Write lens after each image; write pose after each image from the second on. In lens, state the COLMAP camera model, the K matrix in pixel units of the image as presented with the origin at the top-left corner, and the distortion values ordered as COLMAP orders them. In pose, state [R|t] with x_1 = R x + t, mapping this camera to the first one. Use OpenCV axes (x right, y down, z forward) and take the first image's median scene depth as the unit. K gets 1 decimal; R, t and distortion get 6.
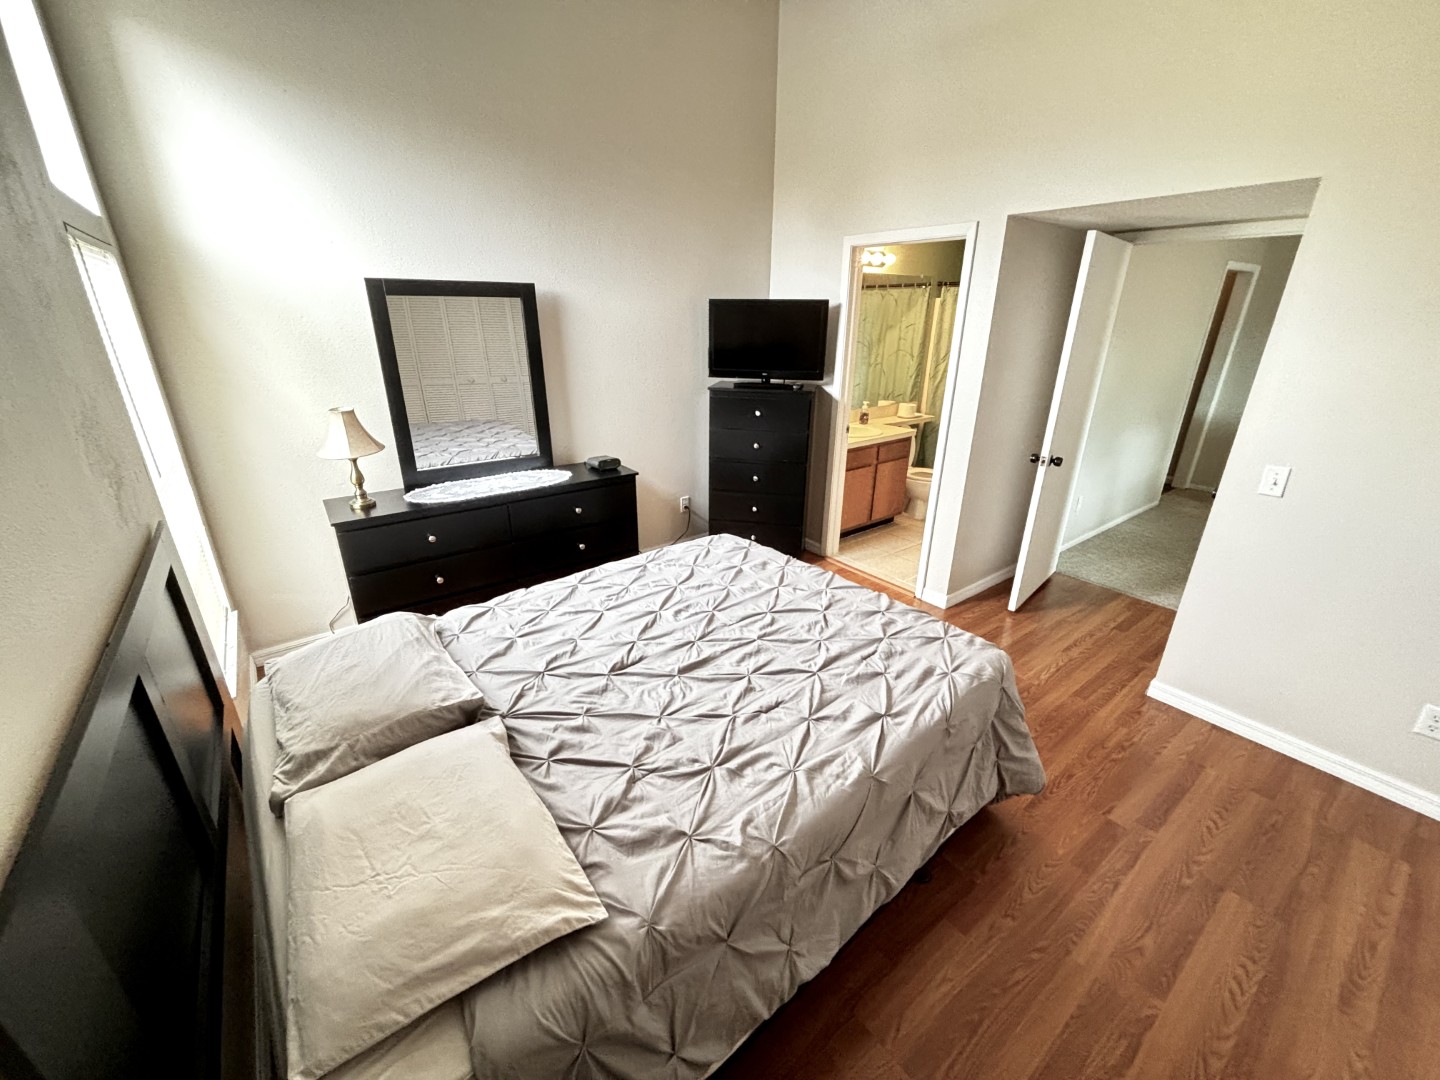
lens RADIAL K [[581.0, 0, 712.3], [0, 581.0, 545.0], [0, 0, 1]] dist [0.000940, -0.001700]
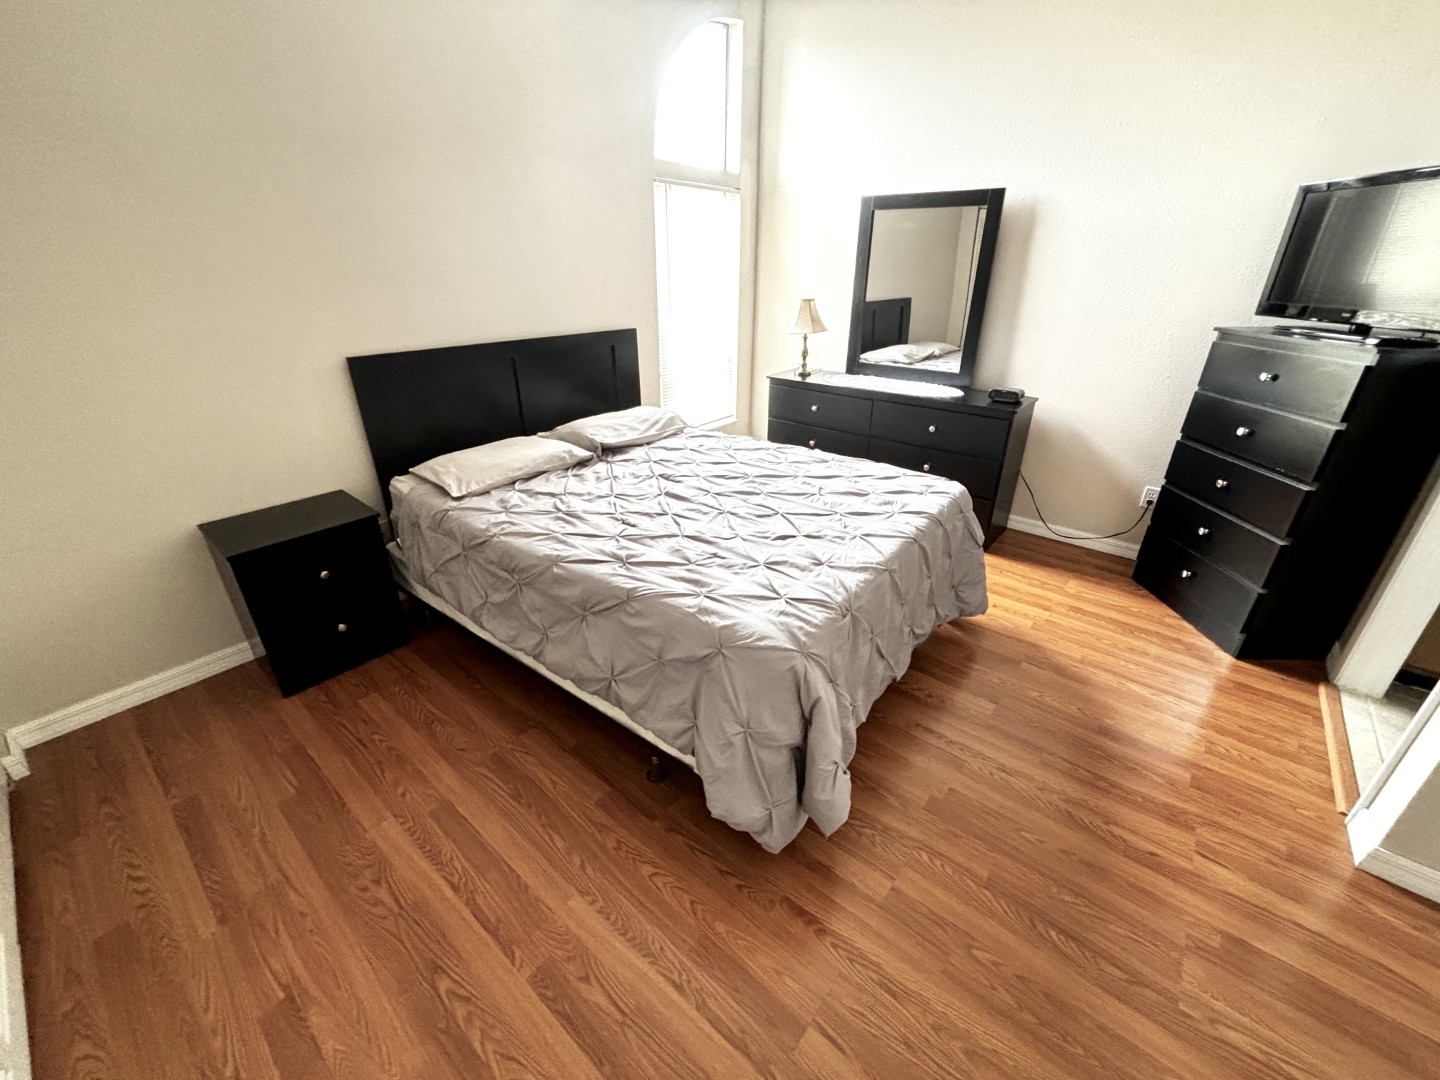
lens RADIAL K [[581.0, 0, 716.2], [0, 581.0, 535.5], [0, 0, 1]] dist [0.000940, -0.001700]
pose [[0.231012, 0.417274, -0.878929, 1.021466], [-0.366160, 0.874236, 0.318807, -0.134393], [0.901421, 0.248181, 0.354748, 0.598151]]
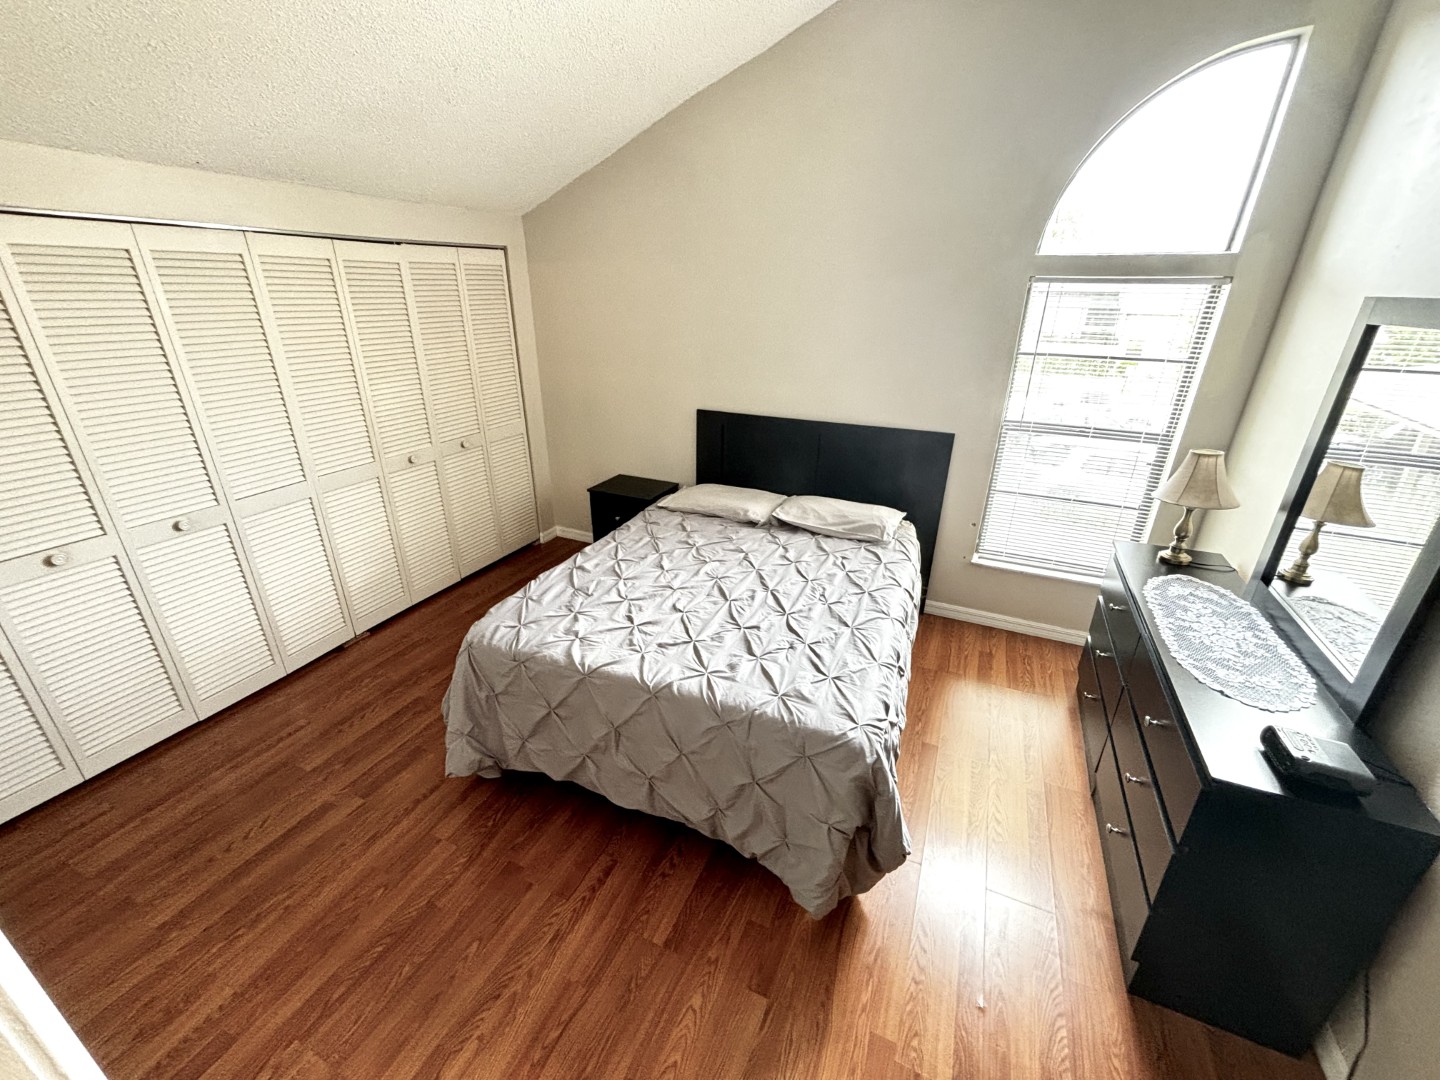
lens RADIAL K [[581.0, 0, 727.2], [0, 581.0, 536.4], [0, 0, 1]] dist [0.000940, -0.001700]
pose [[-0.871829, 0.183955, -0.453955, 0.529903], [-0.188683, 0.729142, 0.657838, -0.746680], [0.452010, 0.659175, -0.600978, 1.677822]]
